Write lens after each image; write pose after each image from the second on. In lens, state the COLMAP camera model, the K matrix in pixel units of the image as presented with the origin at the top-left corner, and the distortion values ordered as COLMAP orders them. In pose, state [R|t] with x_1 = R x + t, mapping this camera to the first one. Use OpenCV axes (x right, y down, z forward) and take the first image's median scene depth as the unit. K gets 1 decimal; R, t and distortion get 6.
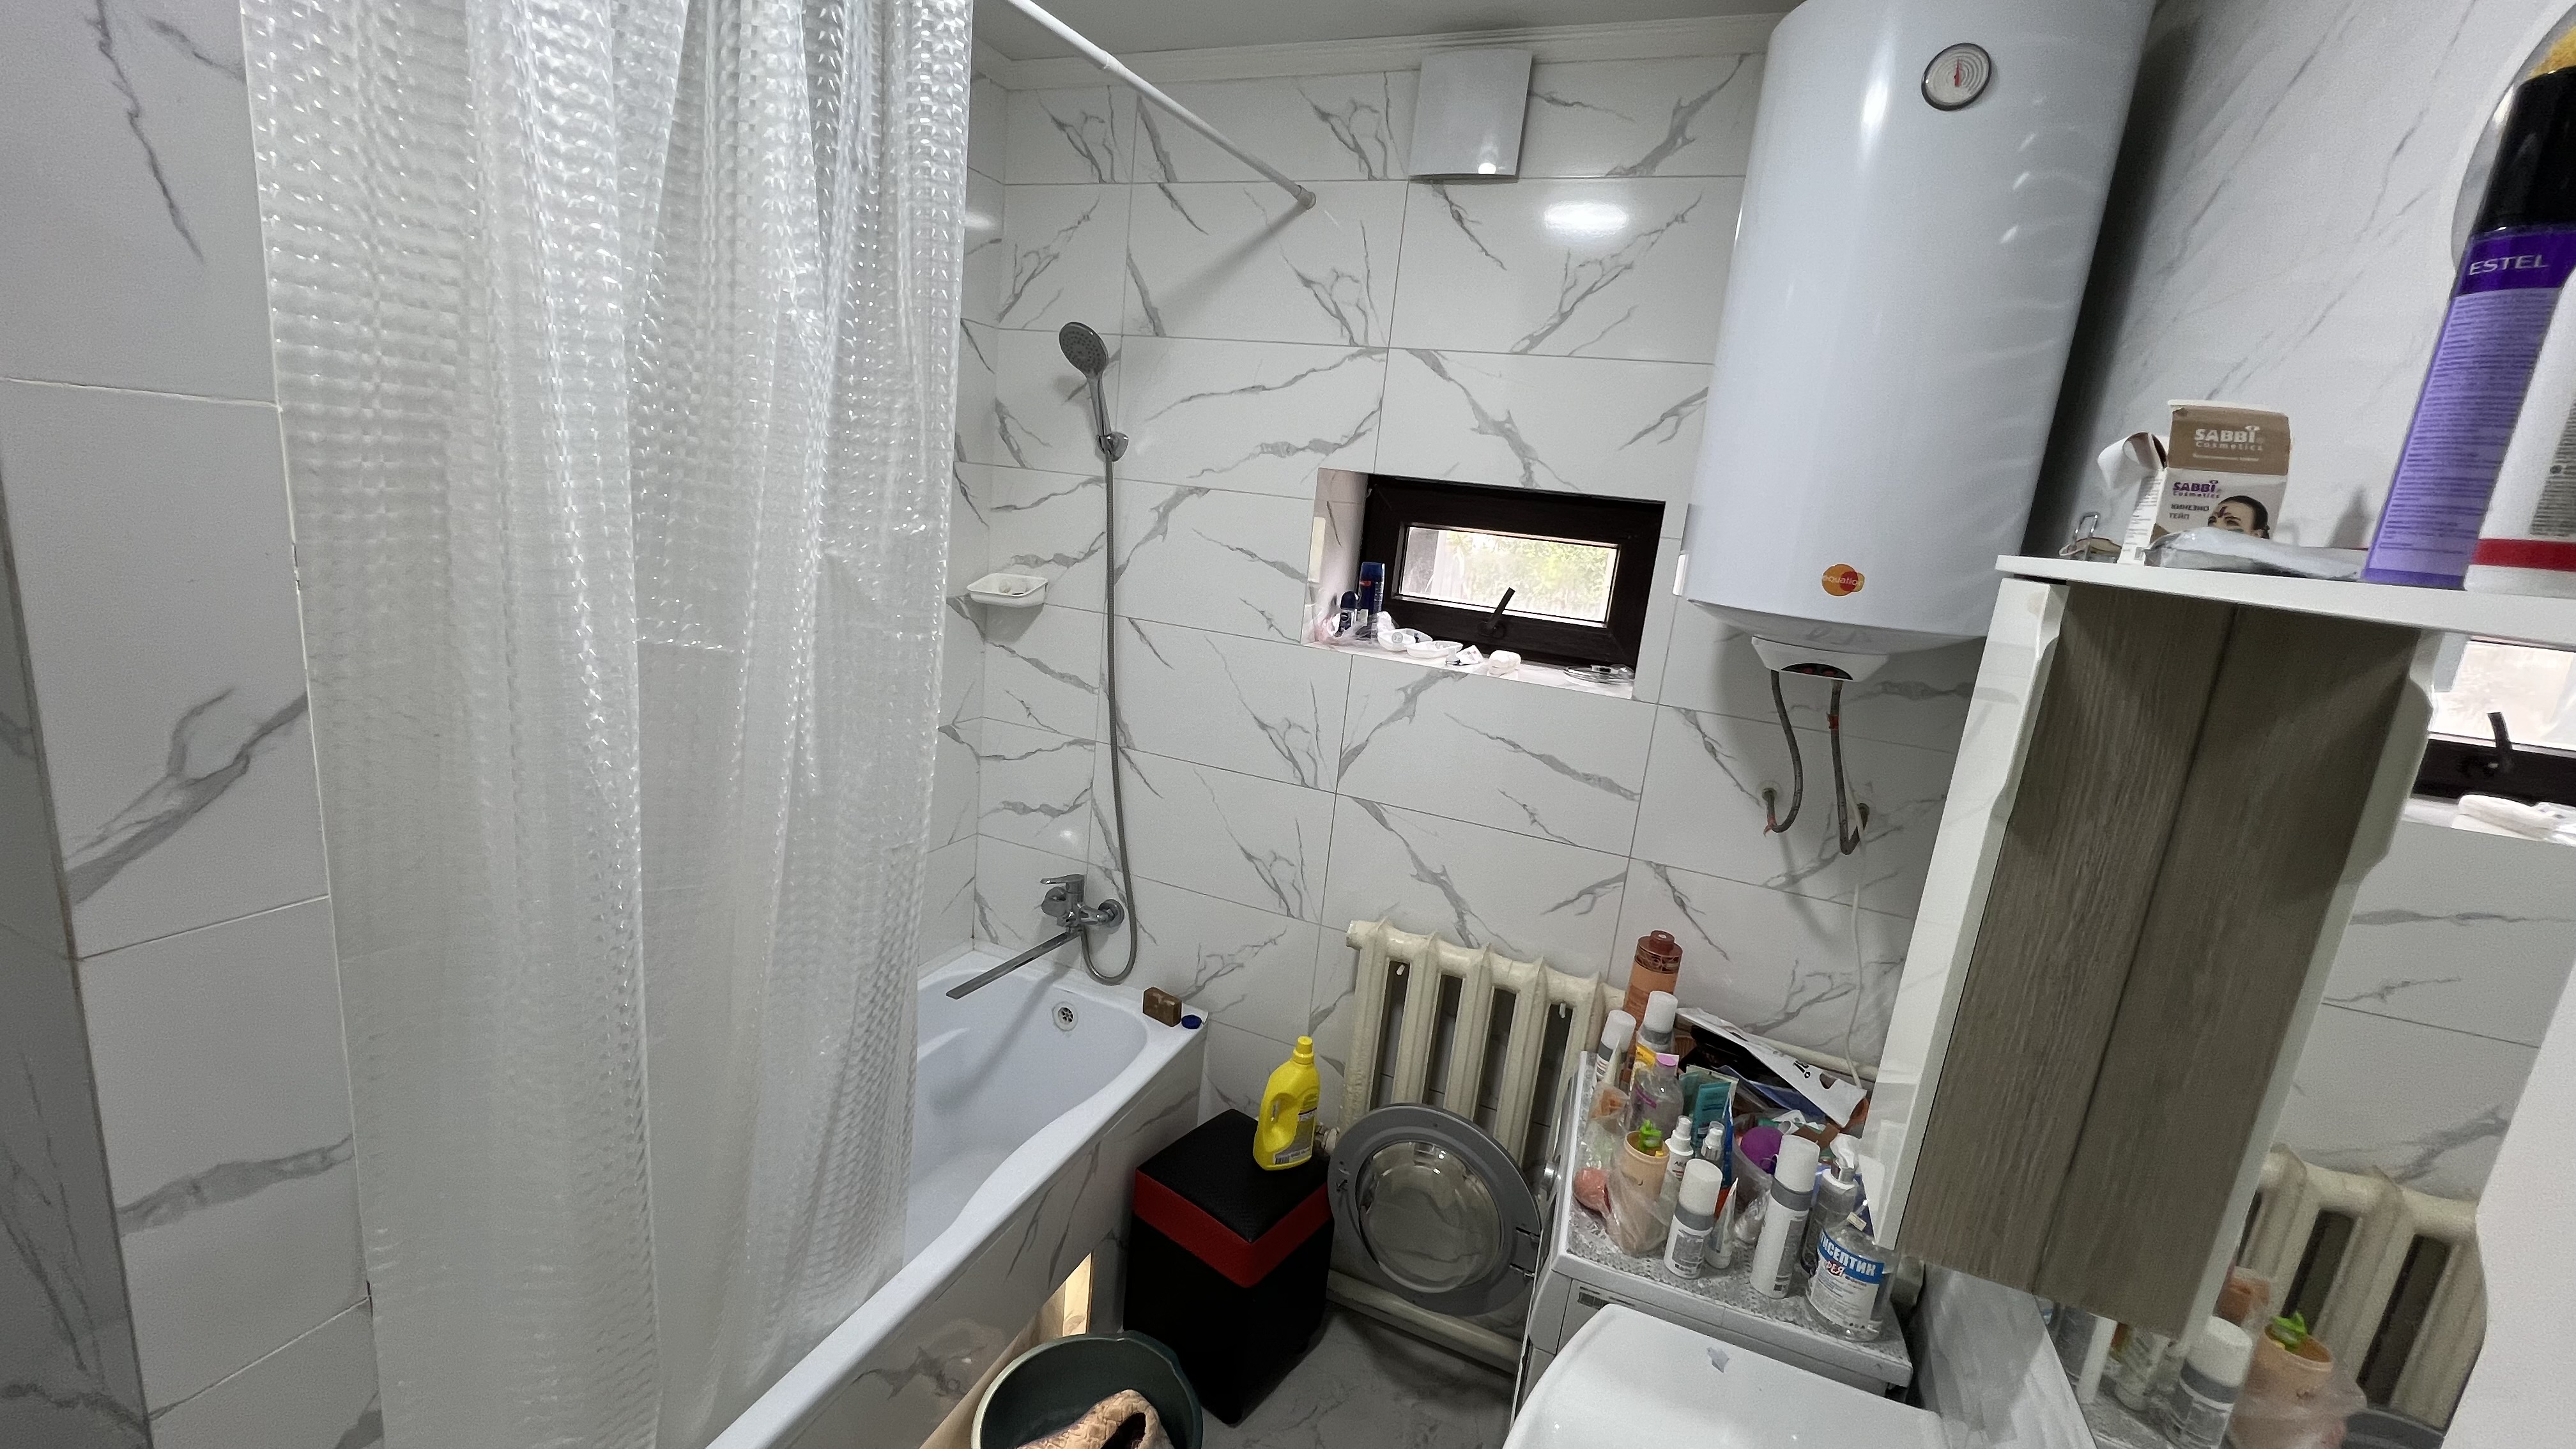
lens RADIAL K [[1028.2, 0, 1285.7], [0, 1028.2, 718.3], [0, 0, 1]] dist [-0.005667, 0.001452]
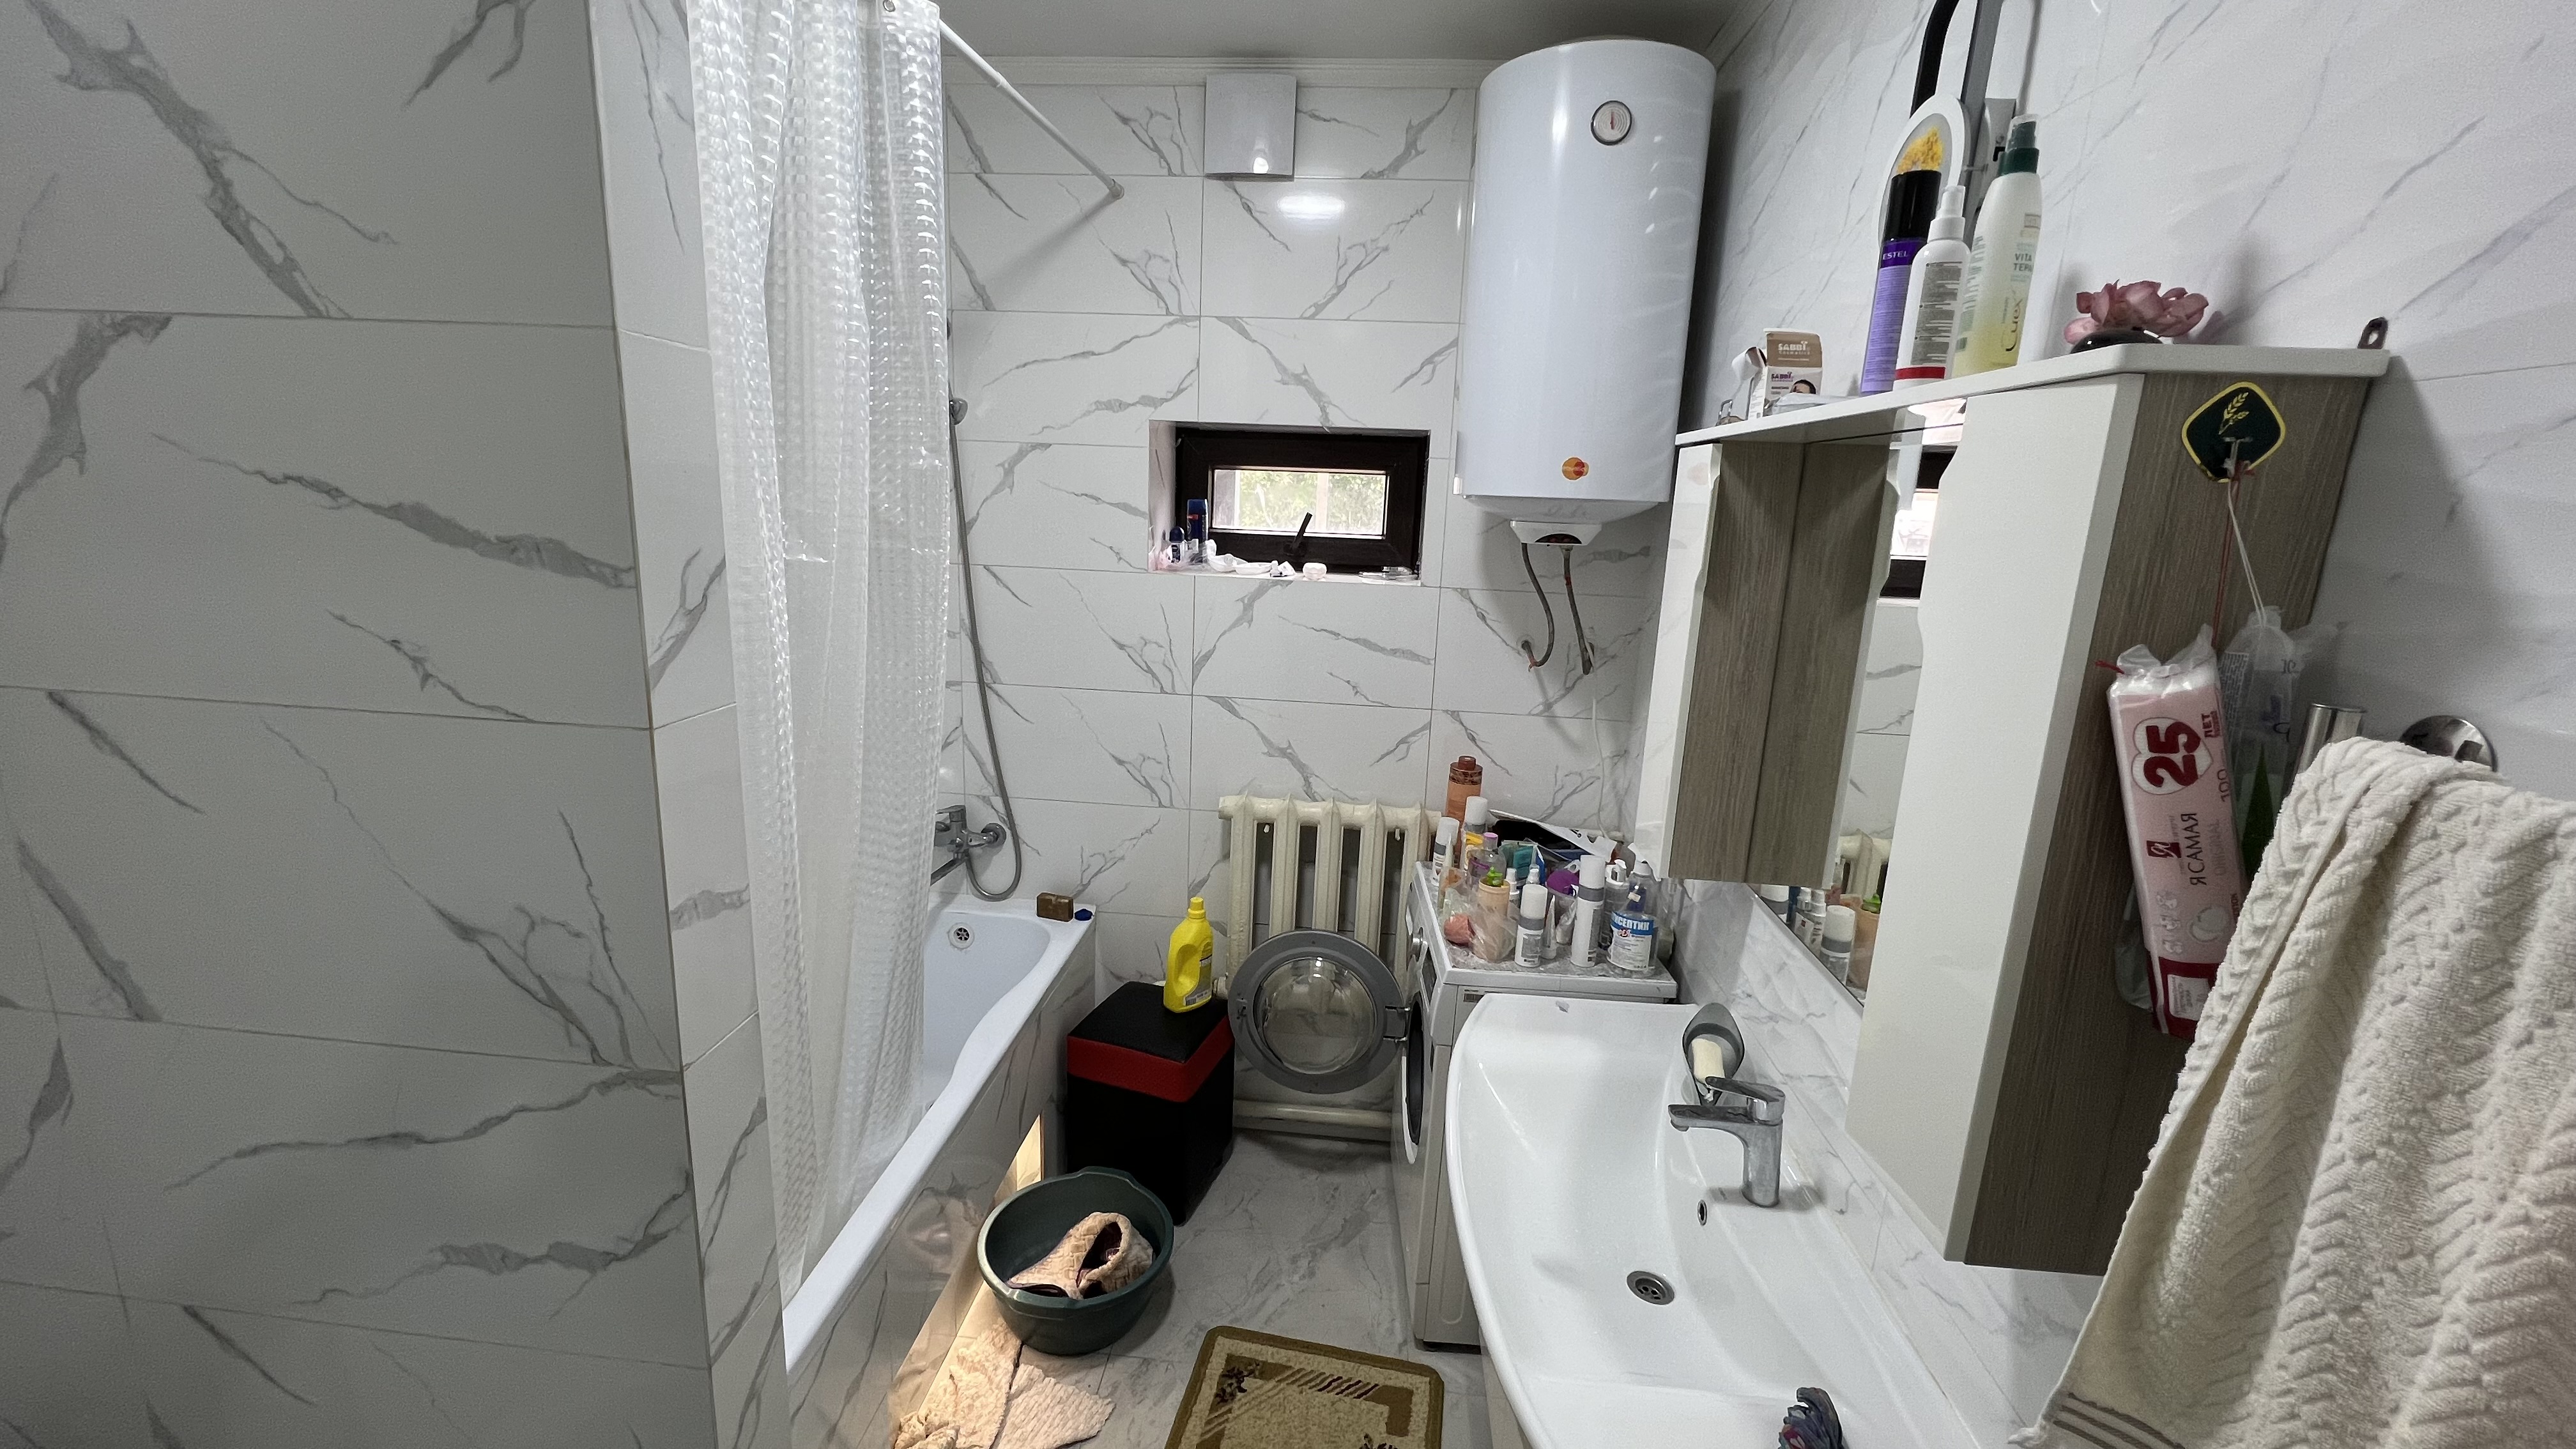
lens RADIAL K [[1028.2, 0, 1284.2], [0, 1028.2, 721.1], [0, 0, 1]] dist [-0.005667, 0.001452]
pose [[0.952014, -0.127211, 0.278365, -0.221745], [0.121387, 0.991873, 0.038133, 0.084961], [-0.280954, -0.002513, 0.959718, -0.206341]]
